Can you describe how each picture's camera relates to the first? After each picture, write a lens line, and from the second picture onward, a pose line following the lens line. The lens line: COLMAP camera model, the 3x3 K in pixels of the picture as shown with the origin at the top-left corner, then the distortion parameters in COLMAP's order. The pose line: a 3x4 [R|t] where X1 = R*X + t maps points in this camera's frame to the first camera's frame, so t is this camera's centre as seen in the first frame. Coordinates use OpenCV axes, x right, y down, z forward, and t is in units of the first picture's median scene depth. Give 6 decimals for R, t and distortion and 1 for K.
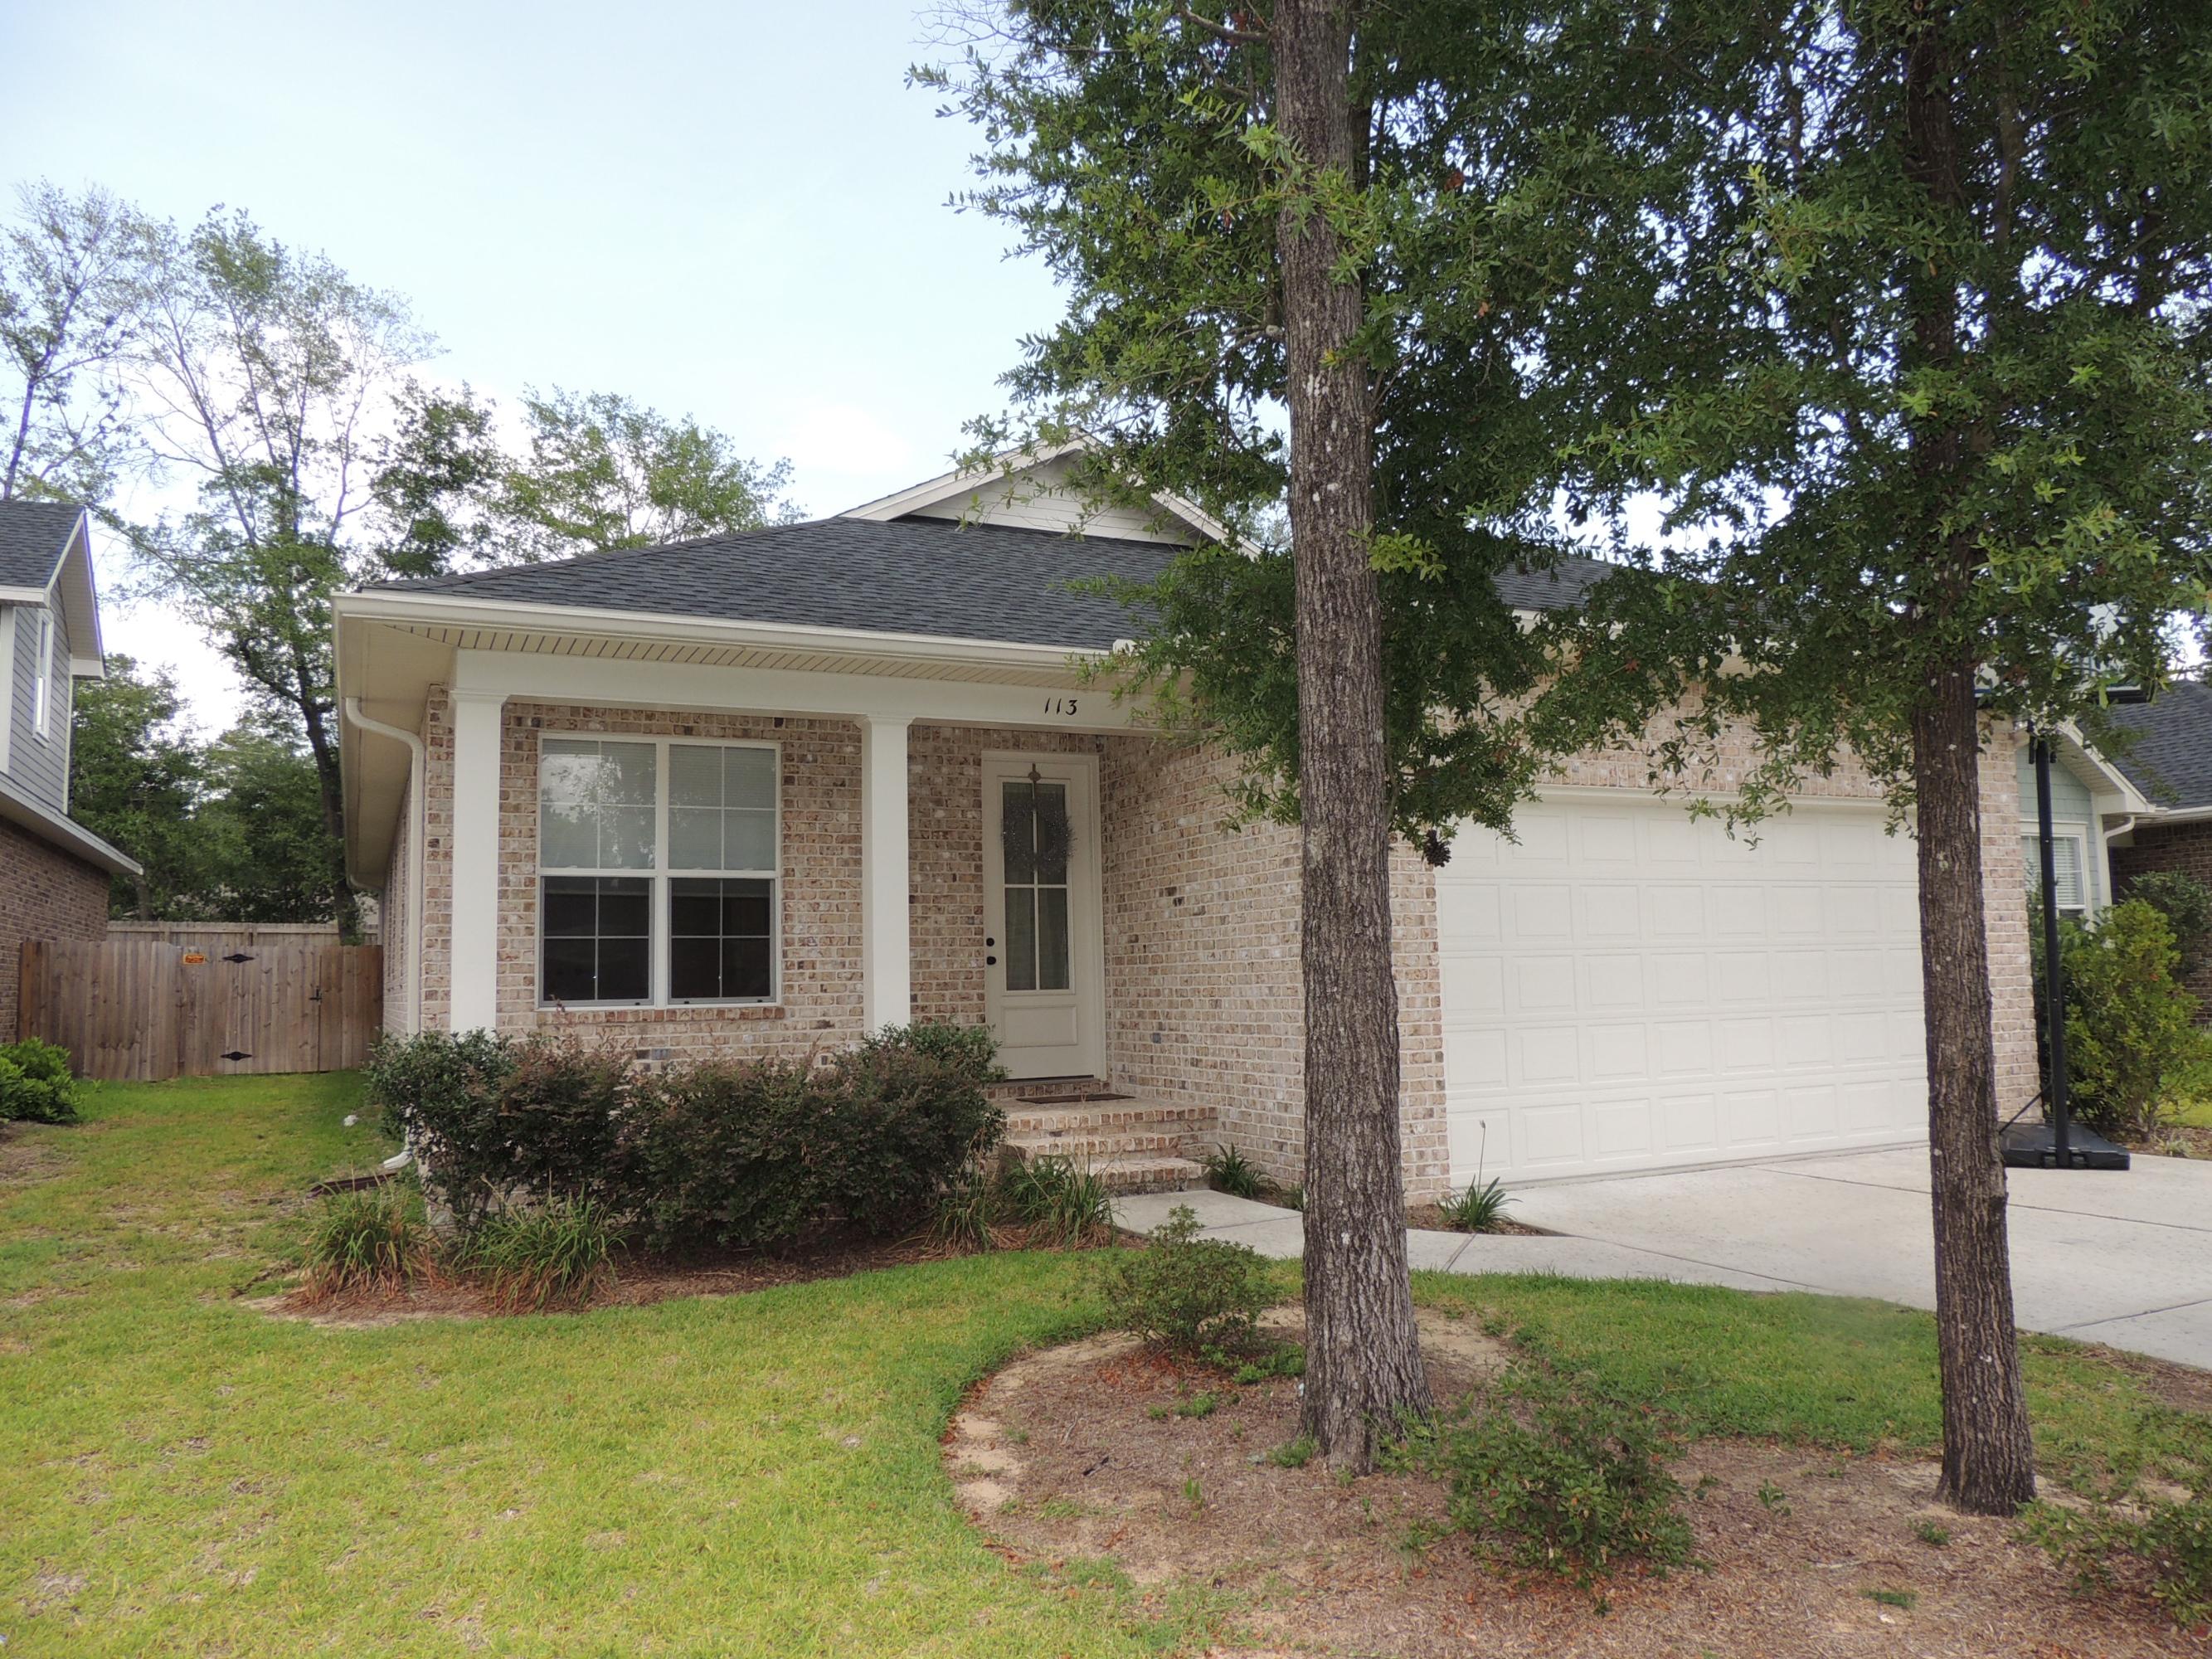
lens RADIAL K [[1588.2, 0, 1108.4], [0, 1588.2, 842.8], [0, 0, 1]] dist [-0.017639, -0.000521]
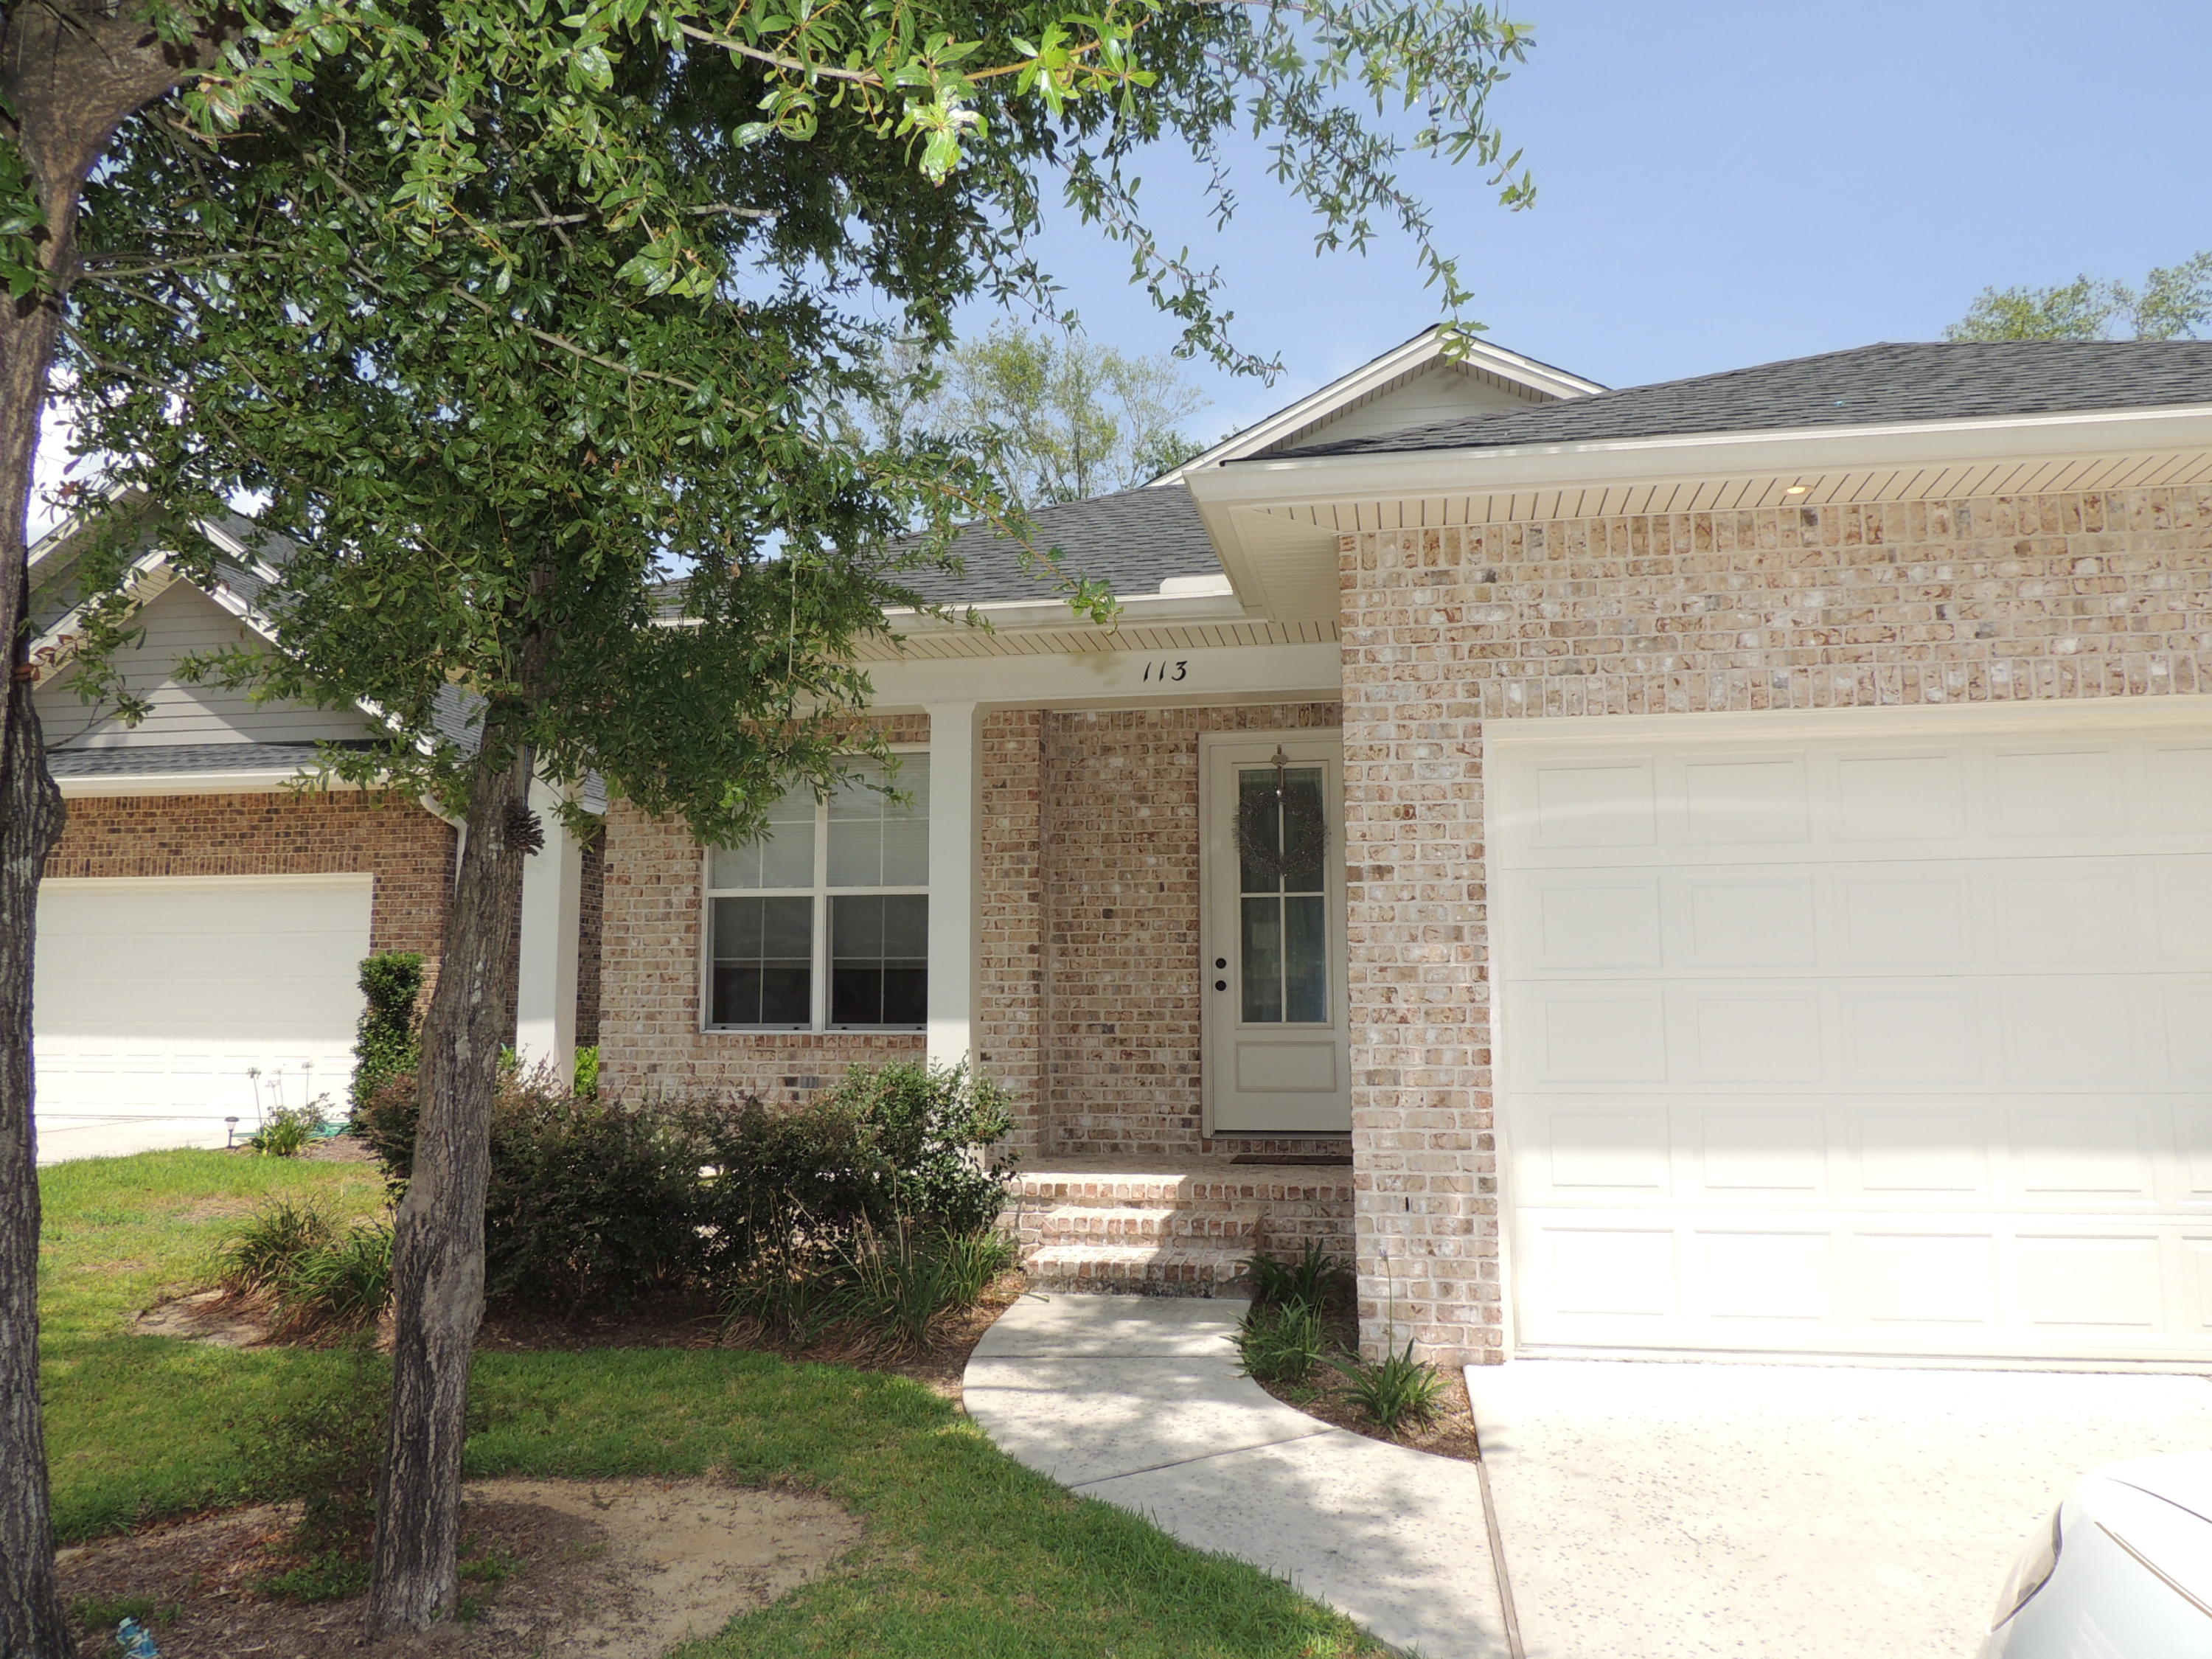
lens RADIAL K [[1588.1, 0, 1096.4], [0, 1588.1, 837.8], [0, 0, 1]] dist [-0.017639, -0.000521]
pose [[0.802801, -0.046072, -0.594464, 0.404111], [0.039258, 0.998931, -0.024402, 0.016142], [0.594953, -0.003748, 0.803752, 0.320932]]
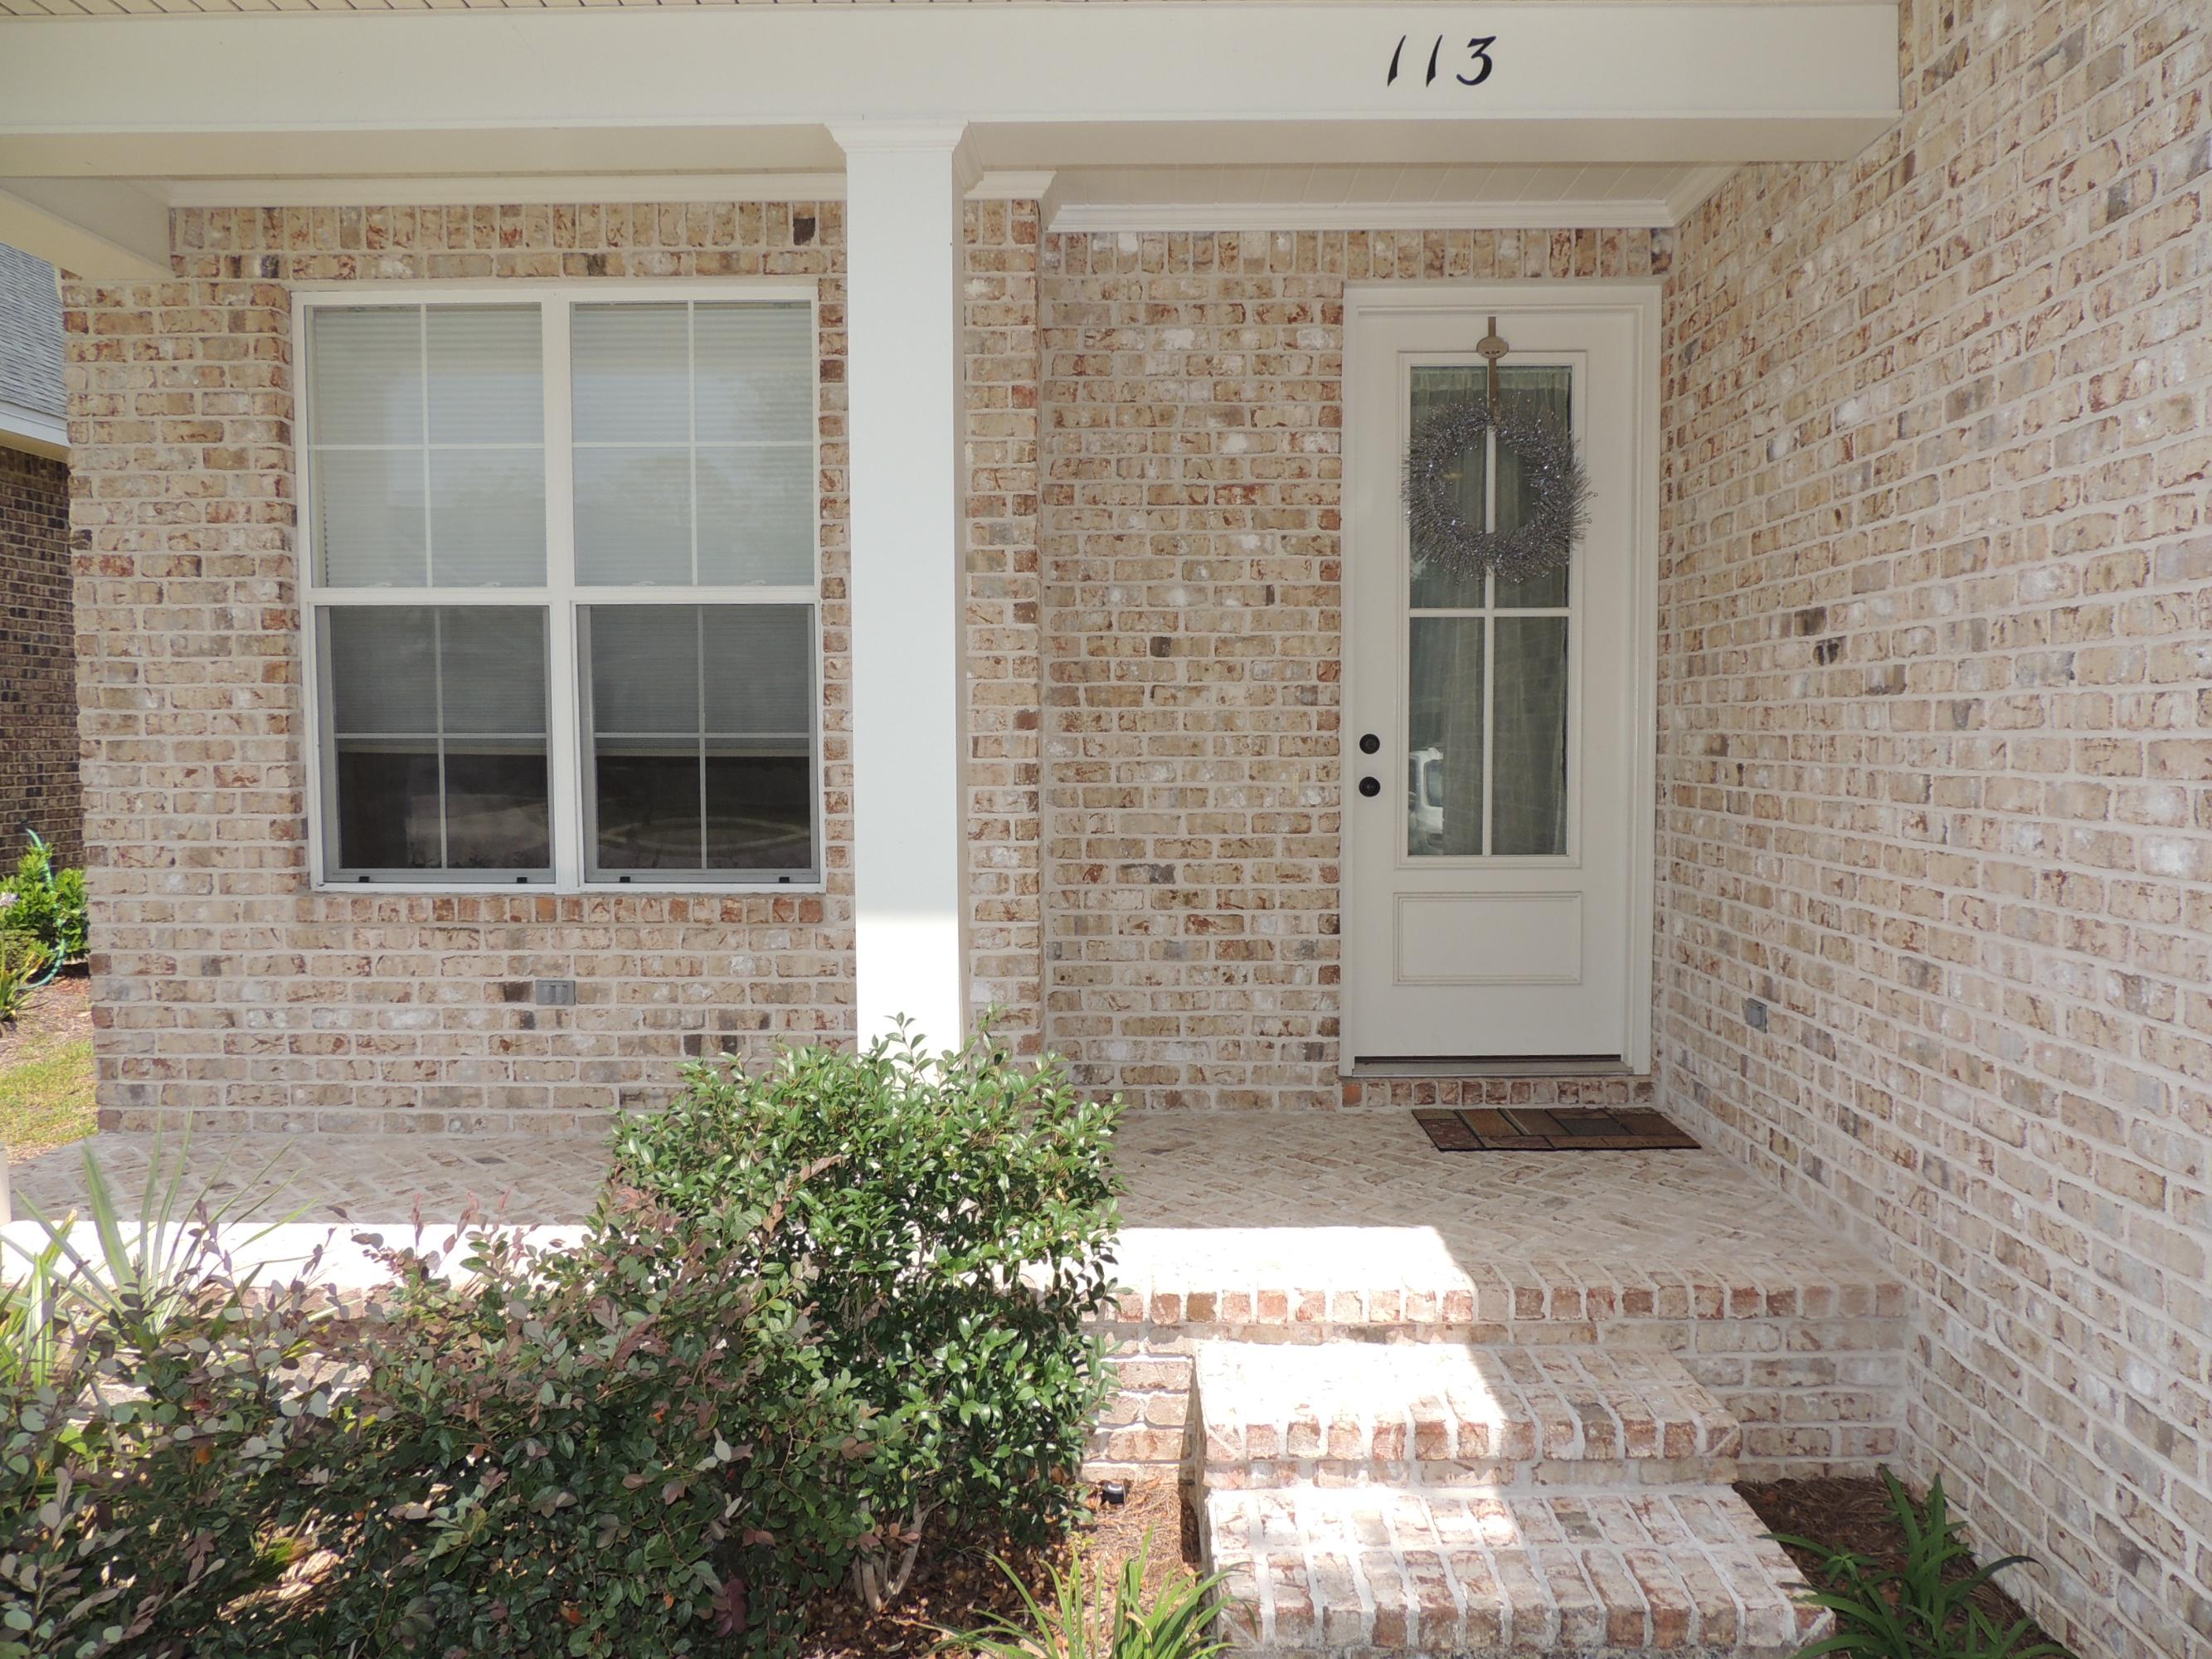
lens RADIAL K [[1588.2, 0, 1100.6], [0, 1588.2, 829.2], [0, 0, 1]] dist [-0.017639, -0.000521]
pose [[0.895336, 0.045926, -0.443018, 0.057778], [0.024802, 0.987985, 0.152545, 0.019193], [0.444701, -0.147567, 0.883439, 0.634595]]
